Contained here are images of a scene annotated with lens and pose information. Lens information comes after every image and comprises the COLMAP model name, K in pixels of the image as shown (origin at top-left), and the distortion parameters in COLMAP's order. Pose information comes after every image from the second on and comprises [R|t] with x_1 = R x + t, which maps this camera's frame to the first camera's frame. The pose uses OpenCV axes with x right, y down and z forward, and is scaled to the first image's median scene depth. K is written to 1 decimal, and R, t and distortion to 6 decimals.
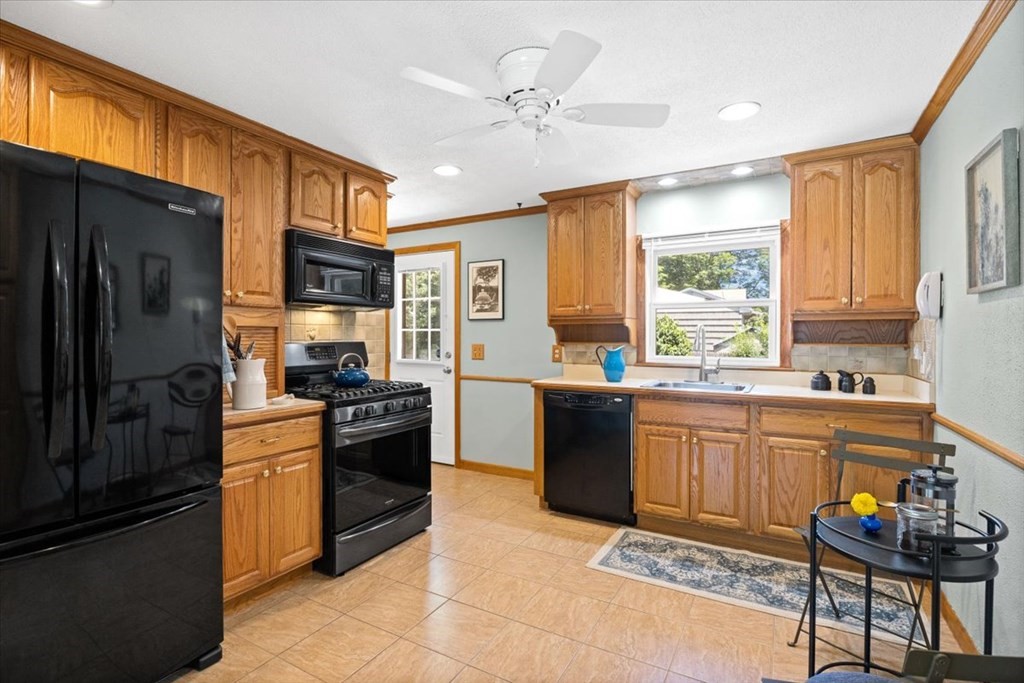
lens RADIAL K [[486.4, 0, 512.0], [0, 486.4, 341.5], [0, 0, 1]] dist [-0.004480, -0.000313]
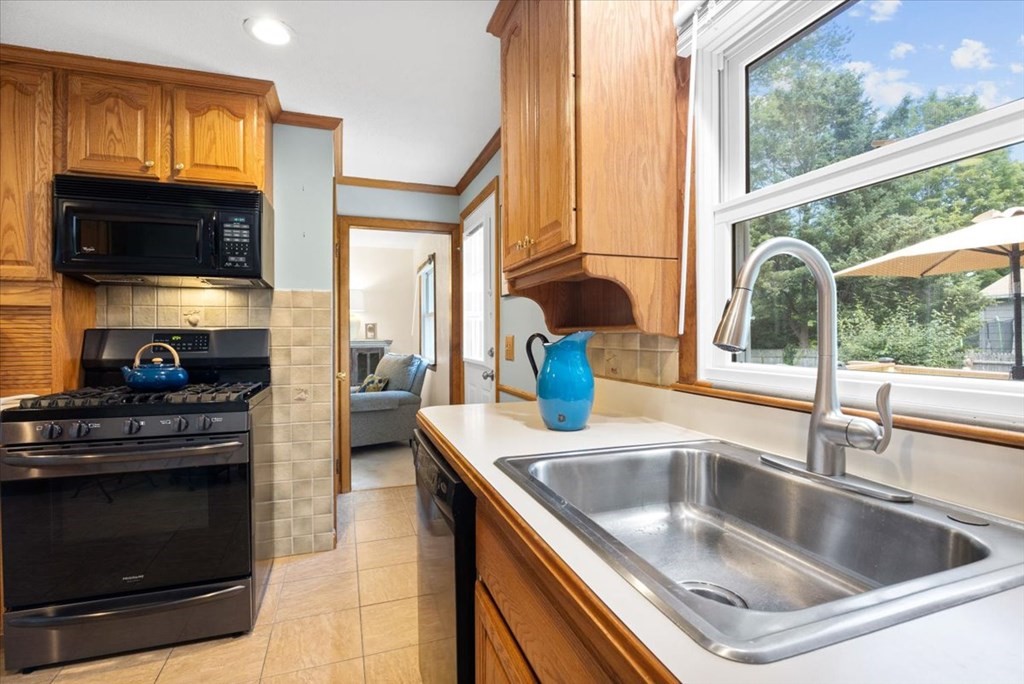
lens RADIAL K [[479.4, 0, 510.2], [0, 479.4, 339.6], [0, 0, 1]] dist [-0.014642, -0.000243]
pose [[0.753318, 0.000227, -0.657656, 0.438586], [-0.004008, 0.999983, -0.004246, 0.018280], [0.657644, 0.005834, 0.753306, 0.727626]]
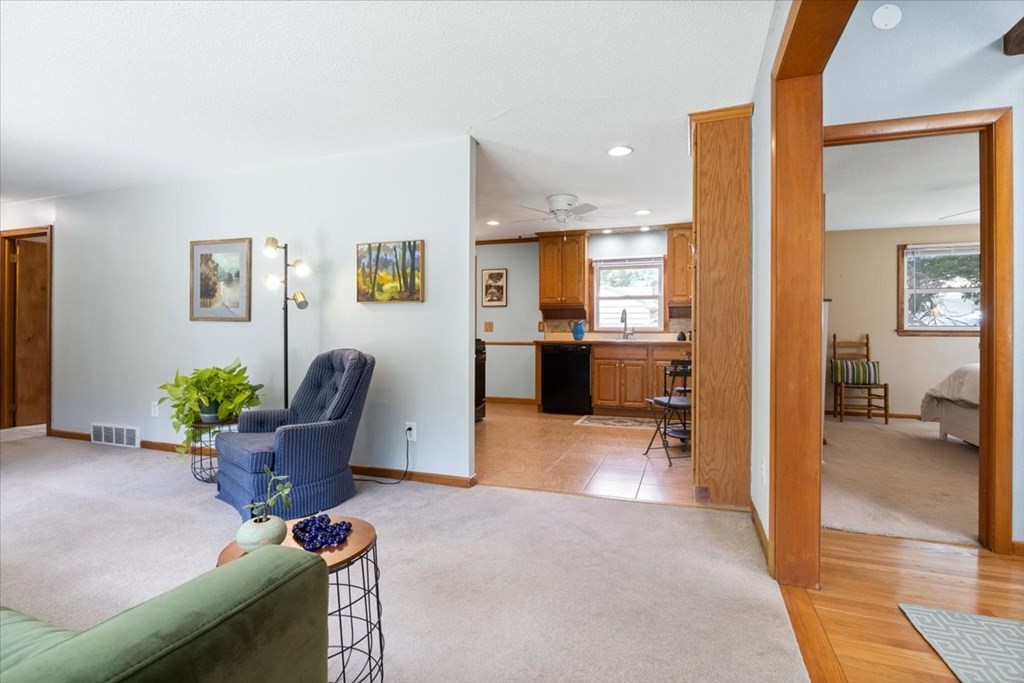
lens RADIAL K [[497.7, 0, 512.7], [0, 497.7, 331.3], [0, 0, 1]] dist [-0.008041, -0.000716]
pose [[0.984914, 0.002225, 0.173029, -0.361948], [-0.000256, 0.999935, -0.011402, 0.073083], [-0.173043, 0.011186, 0.984851, -0.801289]]
